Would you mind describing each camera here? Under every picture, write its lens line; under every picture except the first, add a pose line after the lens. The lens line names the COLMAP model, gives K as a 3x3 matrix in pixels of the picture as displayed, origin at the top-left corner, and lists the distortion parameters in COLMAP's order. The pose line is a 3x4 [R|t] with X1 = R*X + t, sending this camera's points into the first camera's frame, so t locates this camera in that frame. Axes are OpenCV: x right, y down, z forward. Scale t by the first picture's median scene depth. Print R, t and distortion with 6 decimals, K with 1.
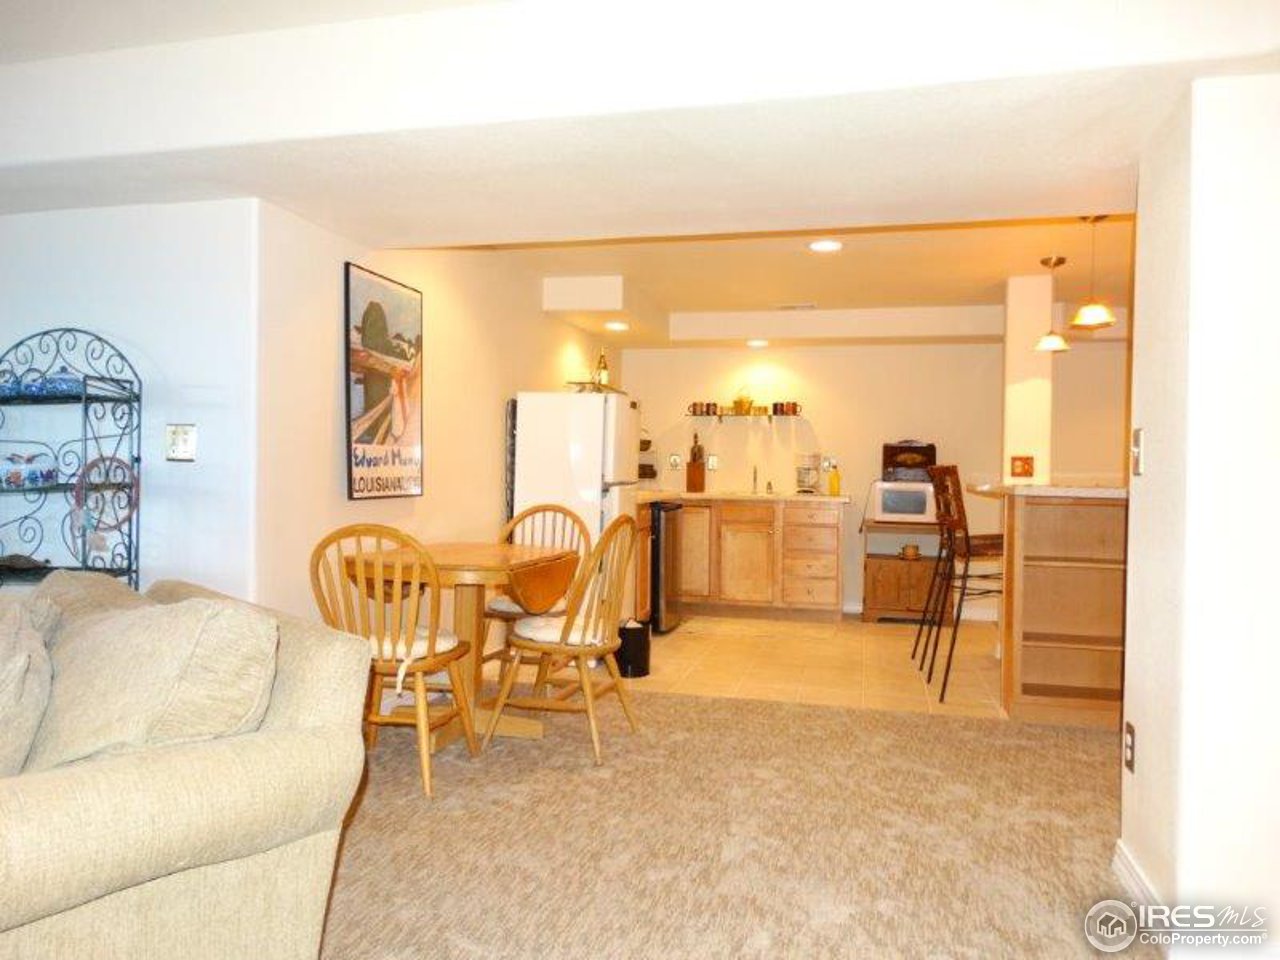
lens RADIAL K [[942.5, 0, 639.4], [0, 942.5, 480.2], [0, 0, 1]] dist [-0.015382, -0.003492]
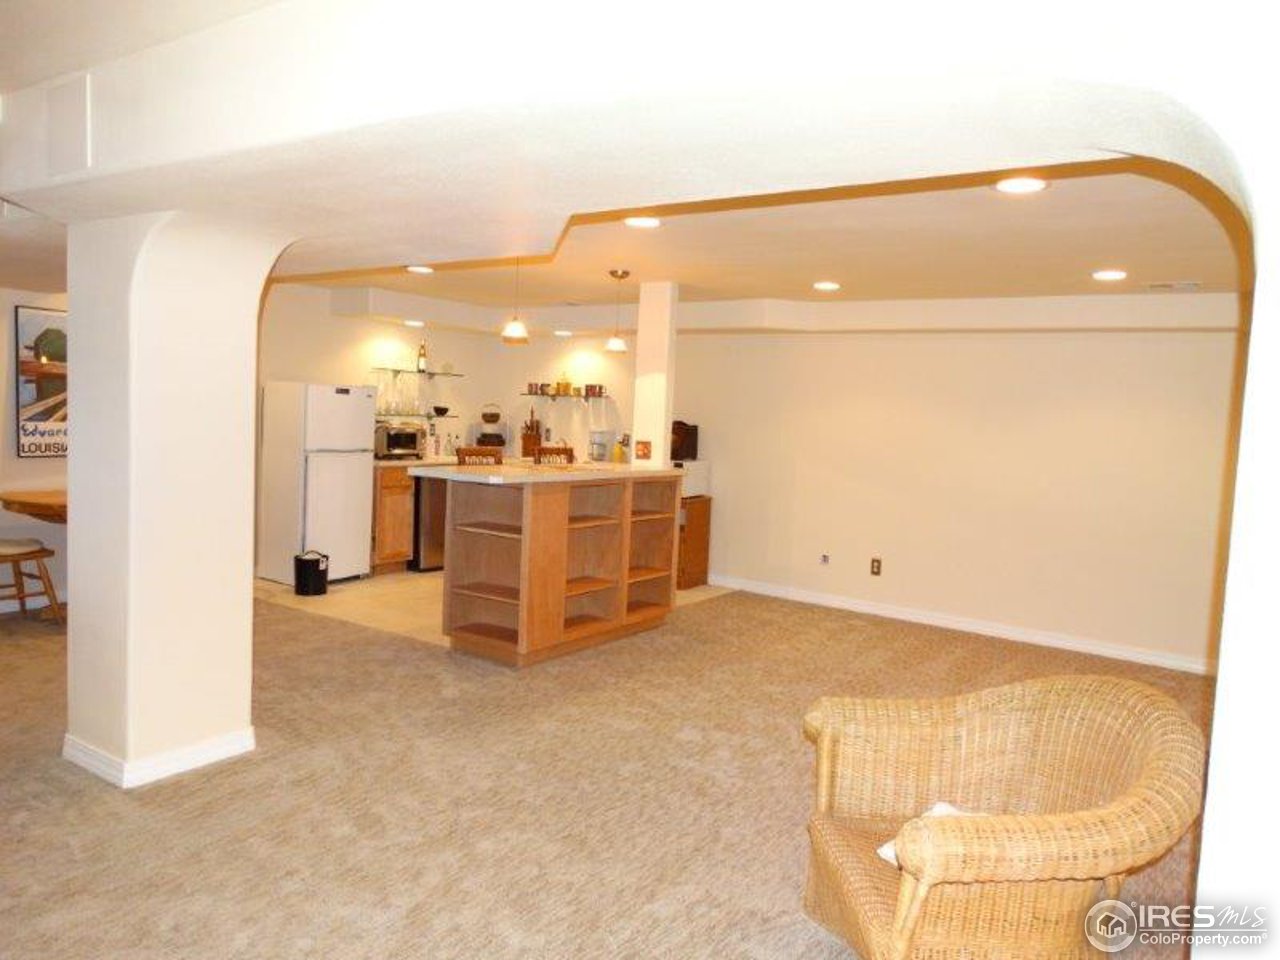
lens RADIAL K [[942.5, 0, 642.2], [0, 942.5, 479.7], [0, 0, 1]] dist [-0.015382, -0.003492]
pose [[0.938824, 0.048623, -0.340949, 0.872637], [-0.032987, 0.998127, 0.051512, -0.040880], [0.342815, -0.037114, 0.938669, -0.084078]]
